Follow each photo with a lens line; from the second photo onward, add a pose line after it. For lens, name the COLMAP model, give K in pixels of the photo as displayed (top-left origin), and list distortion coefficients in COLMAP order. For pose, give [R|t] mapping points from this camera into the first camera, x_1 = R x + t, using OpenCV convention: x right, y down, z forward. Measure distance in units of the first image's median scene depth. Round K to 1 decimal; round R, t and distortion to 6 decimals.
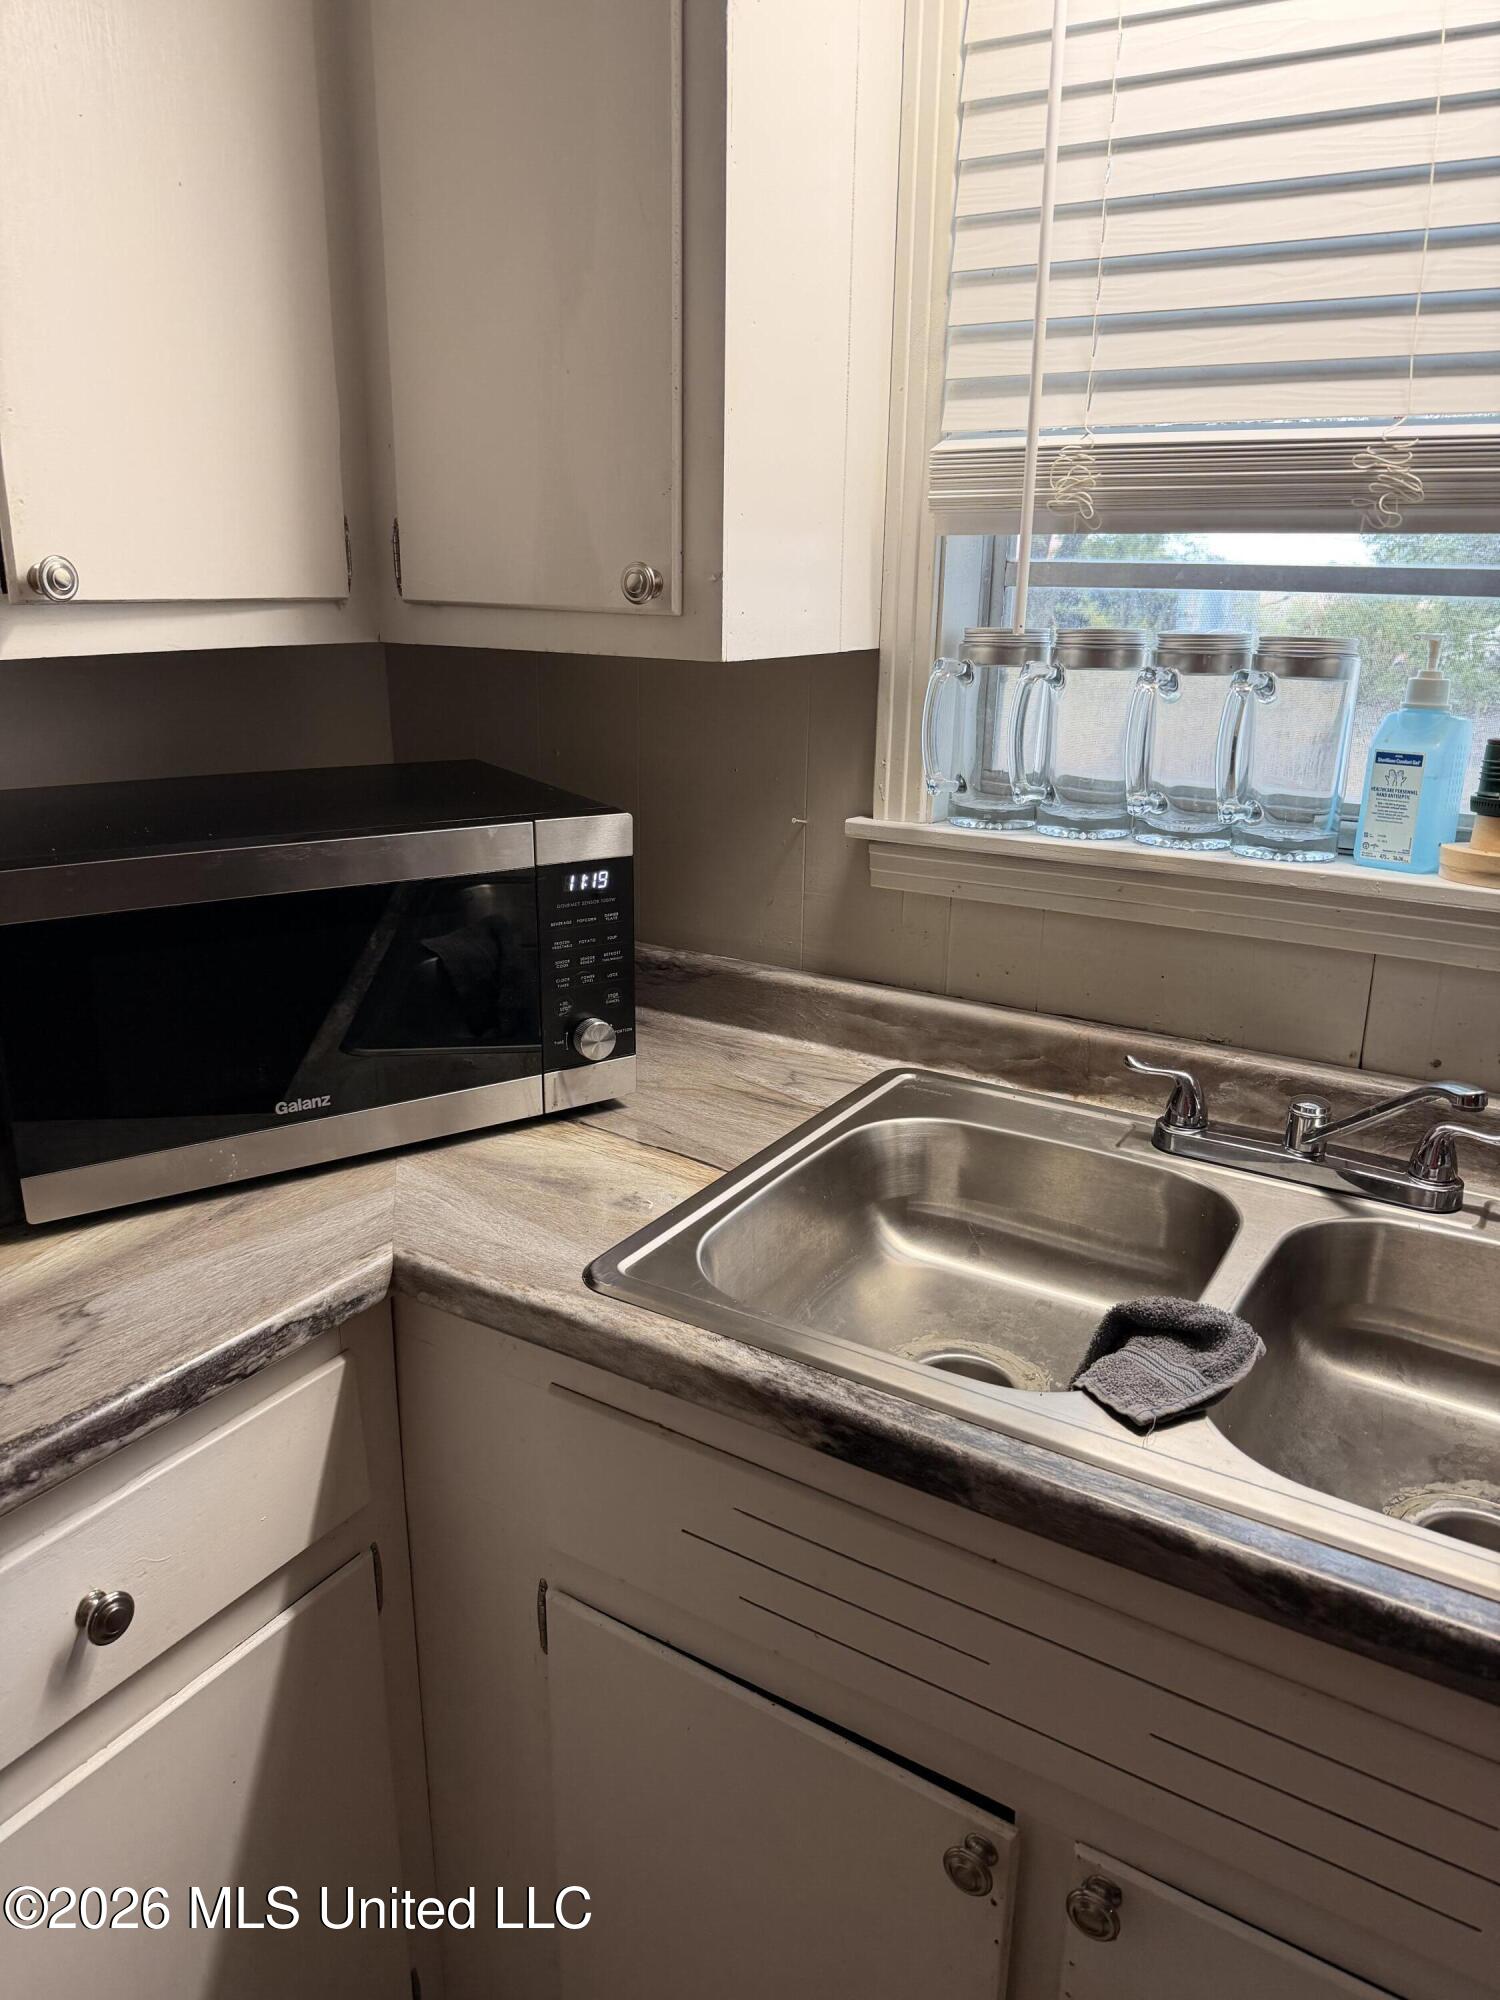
lens RADIAL K [[1411.3, 0, 753.8], [0, 1411.3, 990.2], [0, 0, 1]] dist [0.057944, -0.070679]
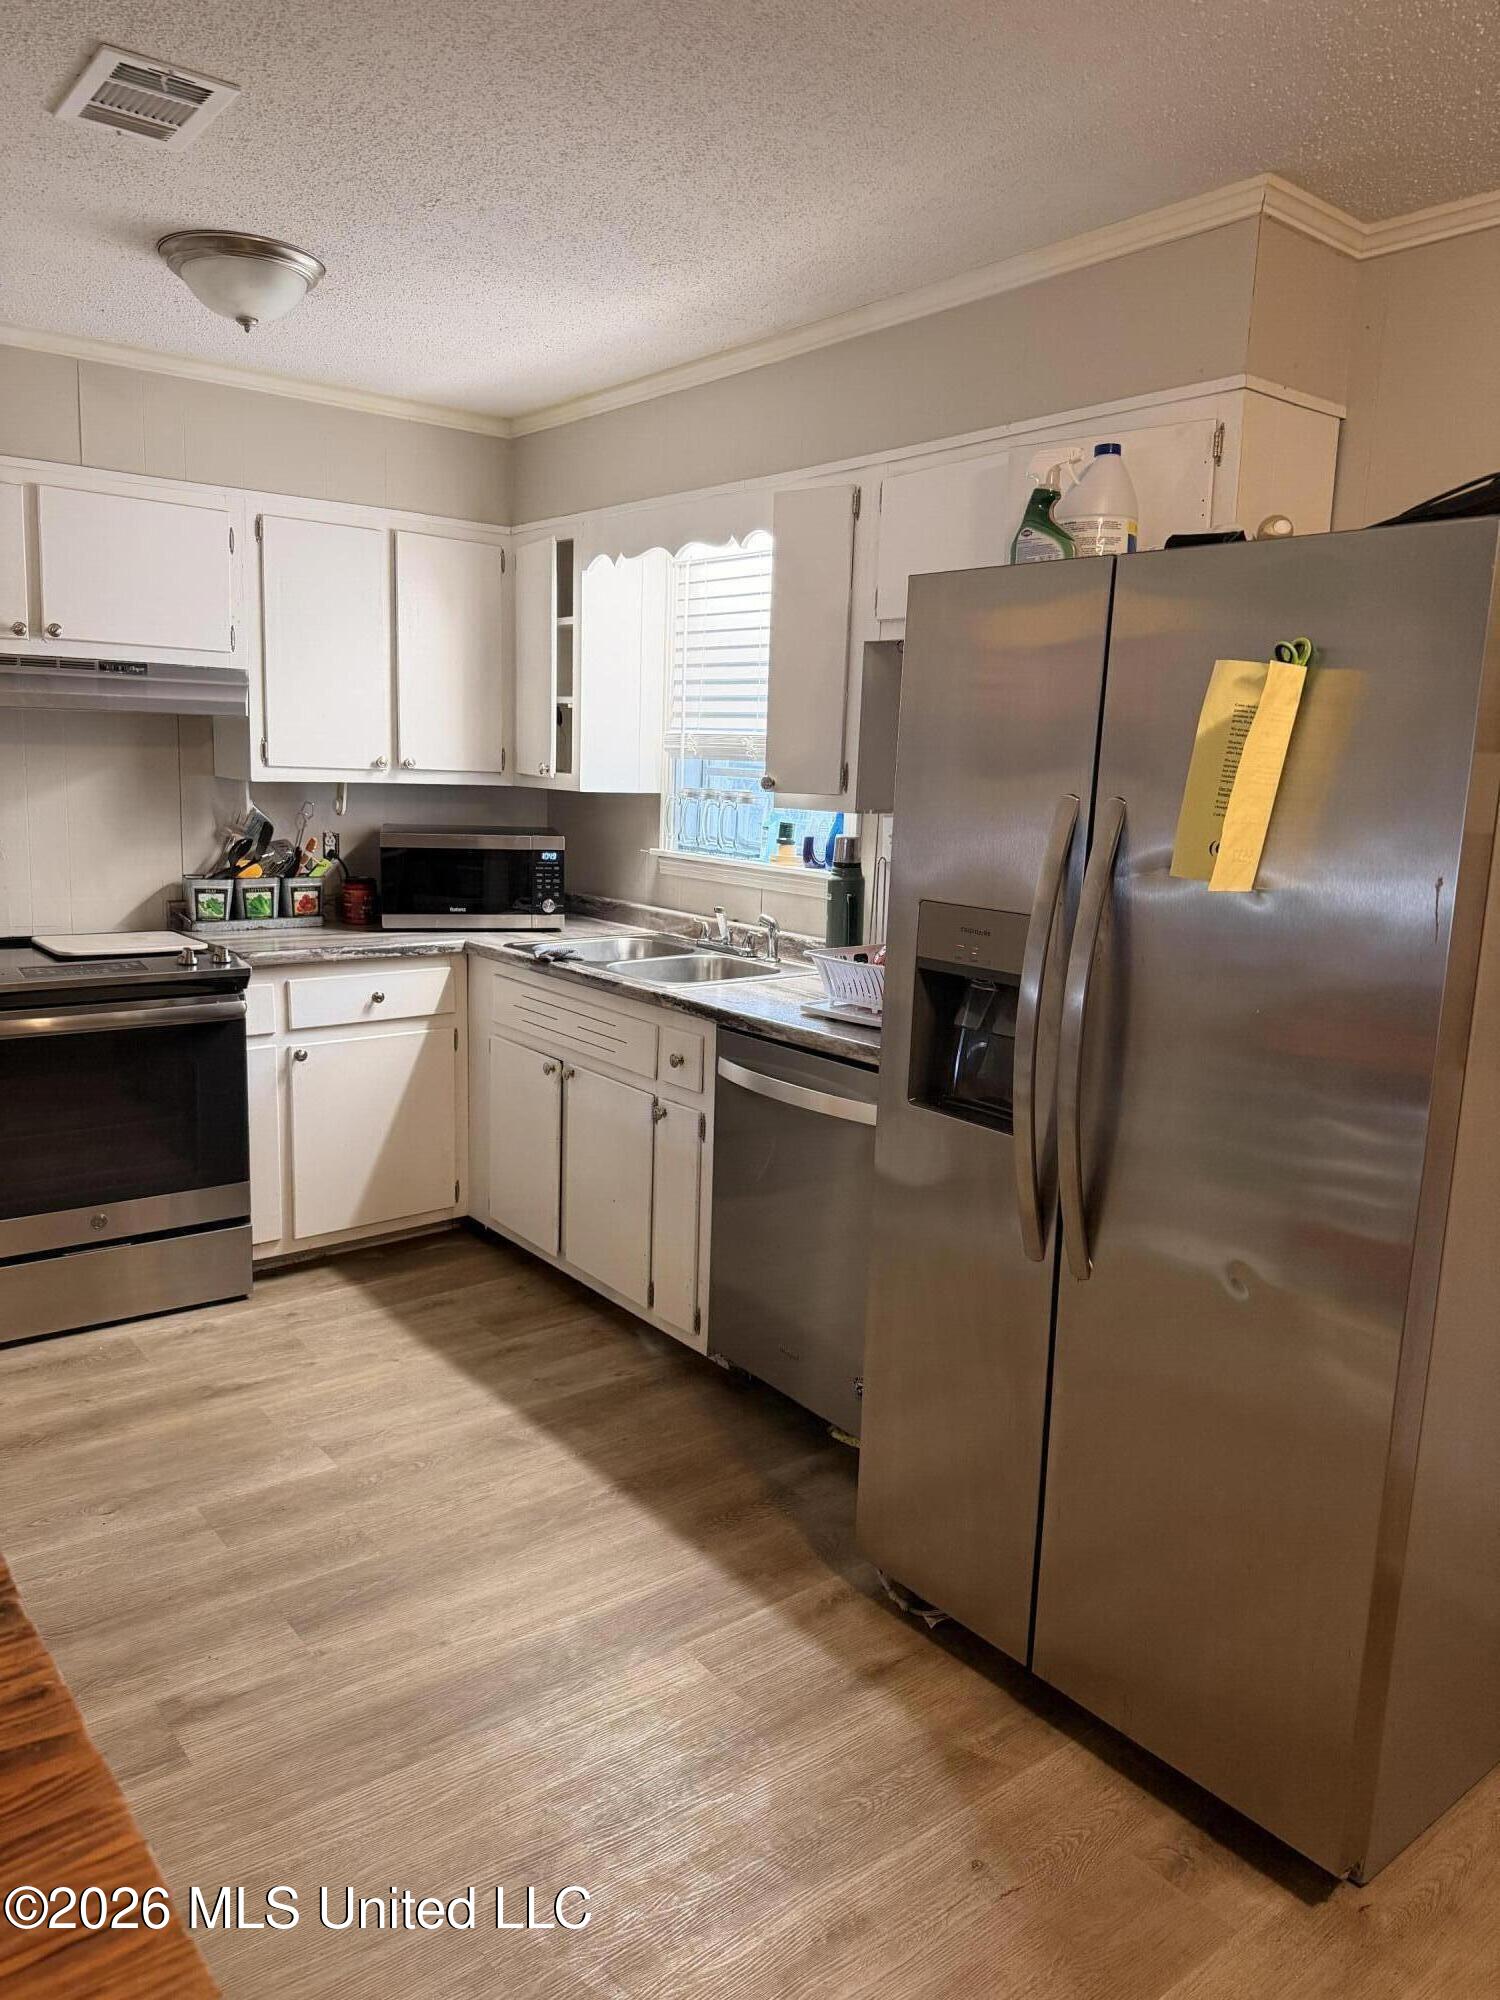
lens RADIAL K [[1411.3, 0, 767.1], [0, 1411.3, 1001.7], [0, 0, 1]] dist [0.057944, -0.070679]
pose [[0.942408, 0.076153, -0.325682, 1.432933], [-0.117879, 0.986878, -0.110343, 0.550677], [0.313005, 0.142380, 0.939018, -1.853448]]
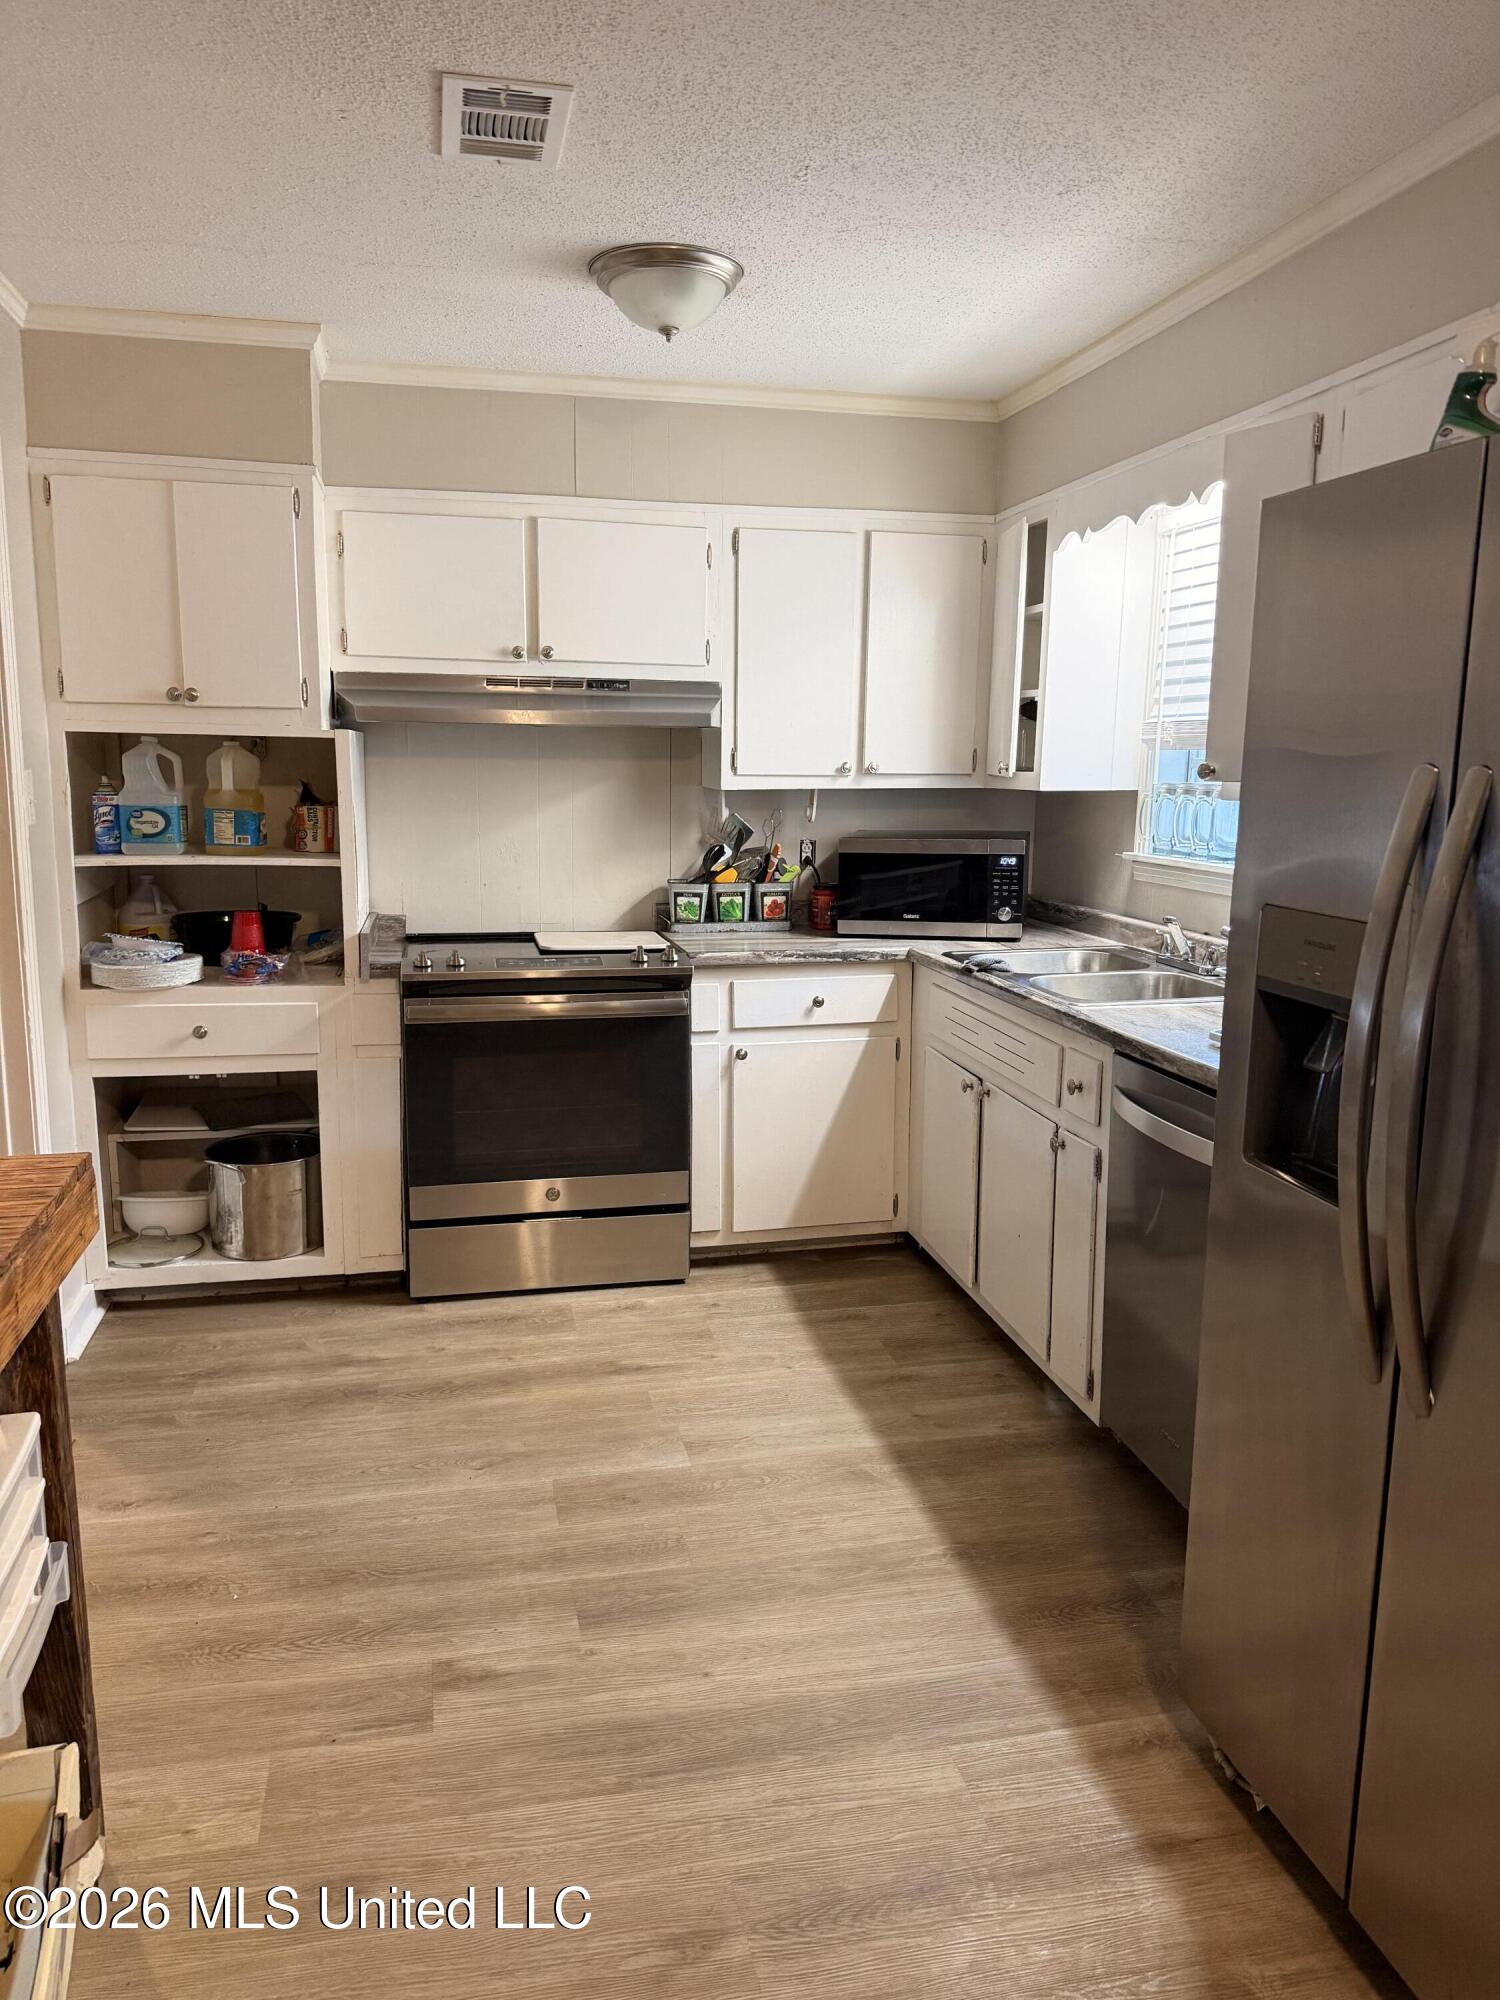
lens RADIAL K [[1411.3, 0, 747.0], [0, 1411.3, 1007.4], [0, 0, 1]] dist [0.057944, -0.070679]
pose [[0.695970, 0.116942, -0.708484, 1.685140], [-0.205709, 0.977767, -0.040686, 0.471301], [0.687975, 0.174058, 0.704553, -1.494312]]
